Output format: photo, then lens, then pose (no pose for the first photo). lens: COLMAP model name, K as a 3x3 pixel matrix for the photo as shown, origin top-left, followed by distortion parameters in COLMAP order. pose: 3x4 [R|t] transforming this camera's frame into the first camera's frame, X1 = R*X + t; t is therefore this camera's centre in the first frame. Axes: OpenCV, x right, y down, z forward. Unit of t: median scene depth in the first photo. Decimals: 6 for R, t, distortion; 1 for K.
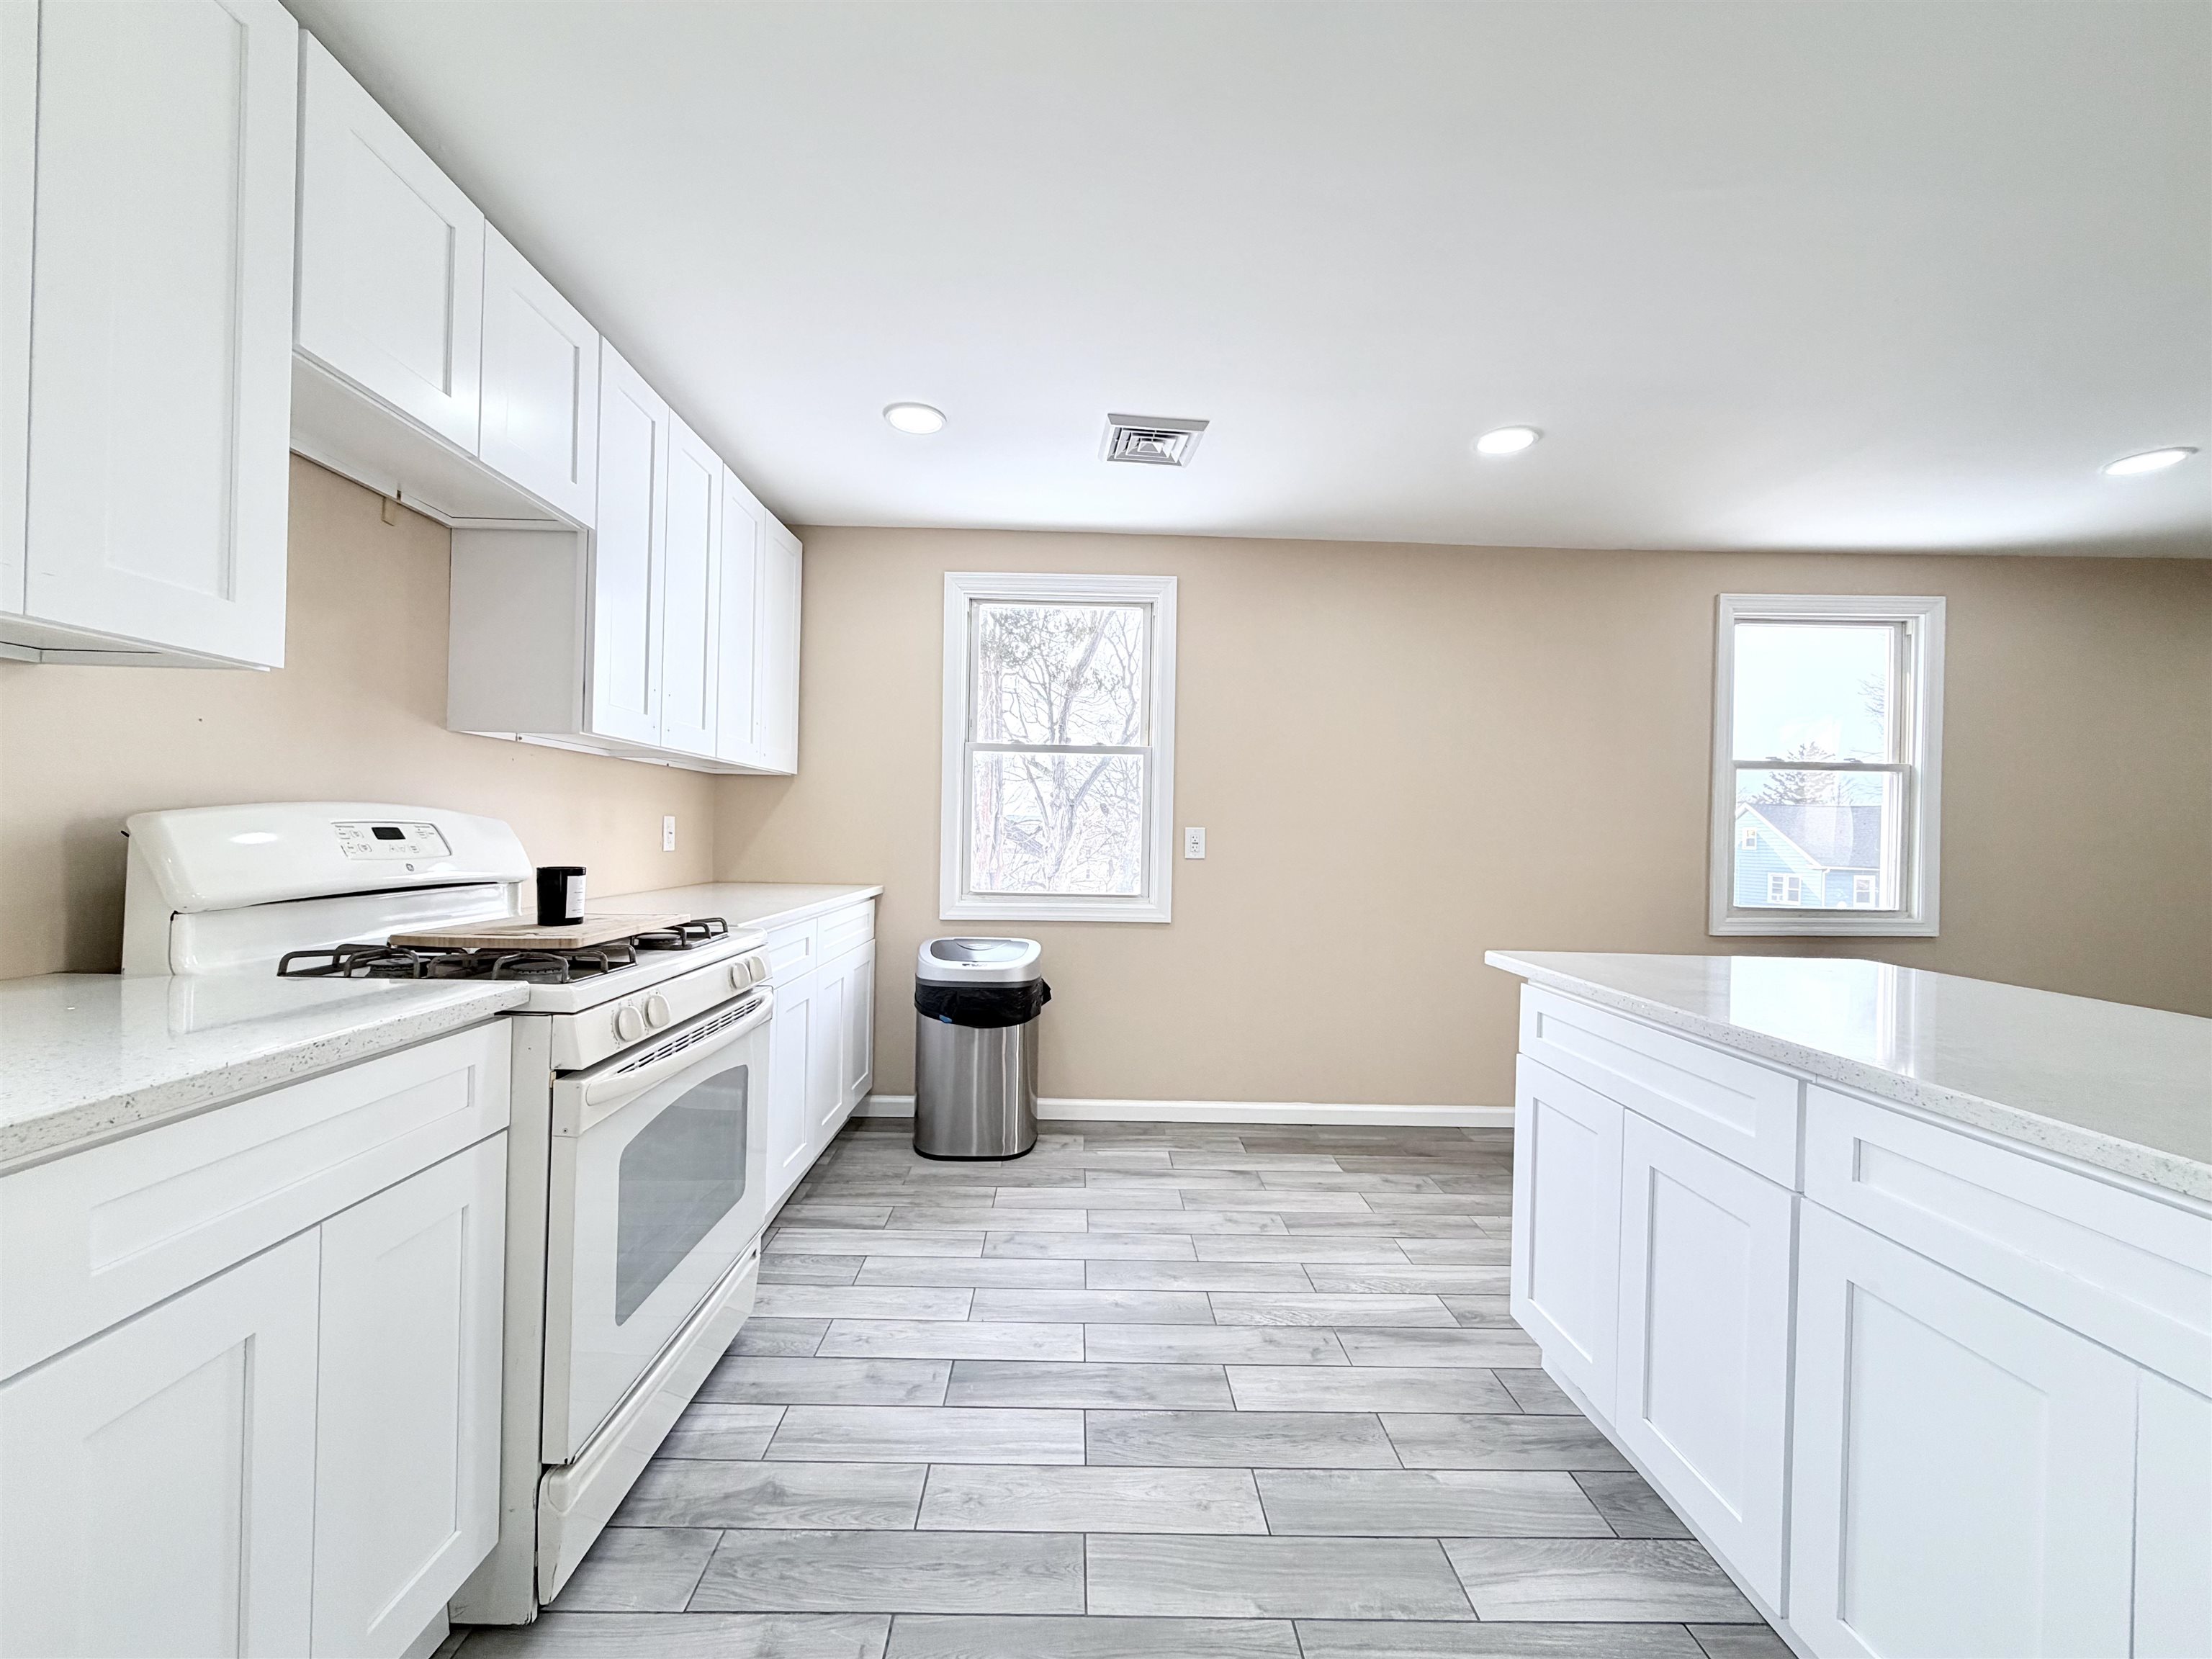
lens RADIAL K [[878.9, 0, 1095.1], [0, 878.9, 829.2], [0, 0, 1]] dist [0.000983, -0.000548]
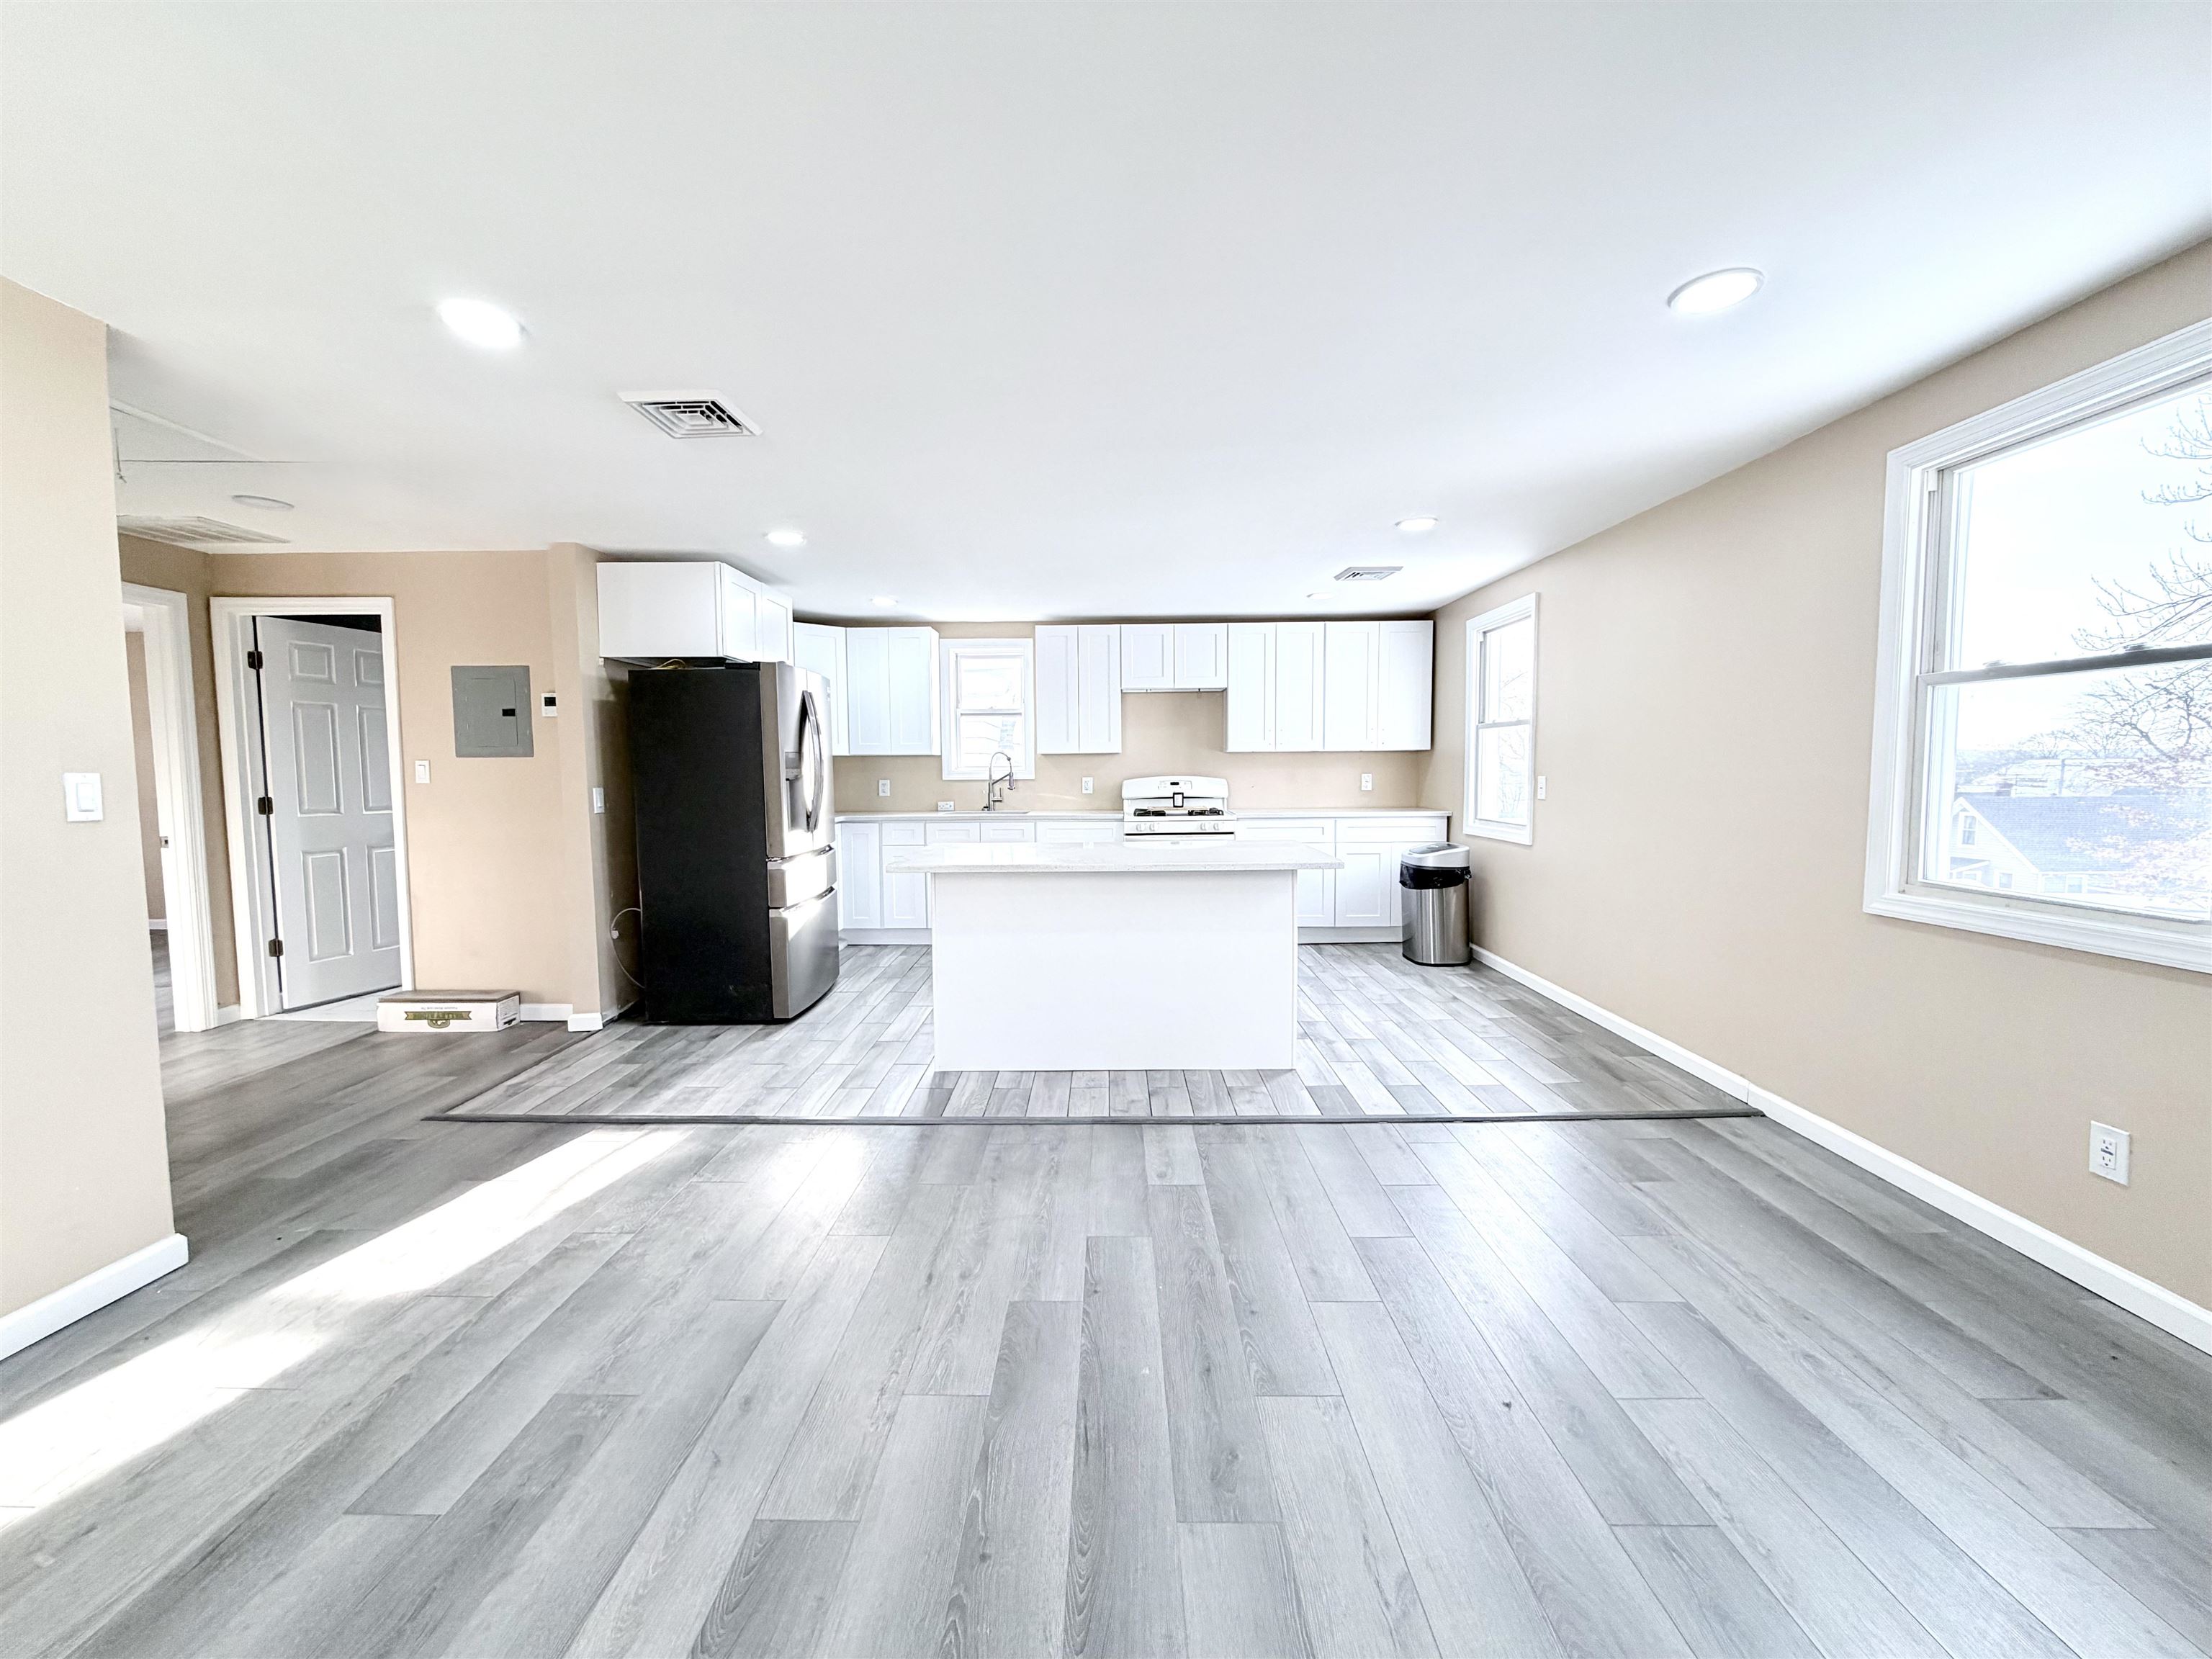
lens RADIAL K [[878.9, 0, 1095.1], [0, 878.9, 830.6], [0, 0, 1]] dist [0.000983, -0.000548]
pose [[-0.036945, 0.052874, -0.997918, 1.698124], [0.012610, 0.998544, 0.052440, 0.002057], [0.999238, -0.010647, -0.037558, 0.412699]]
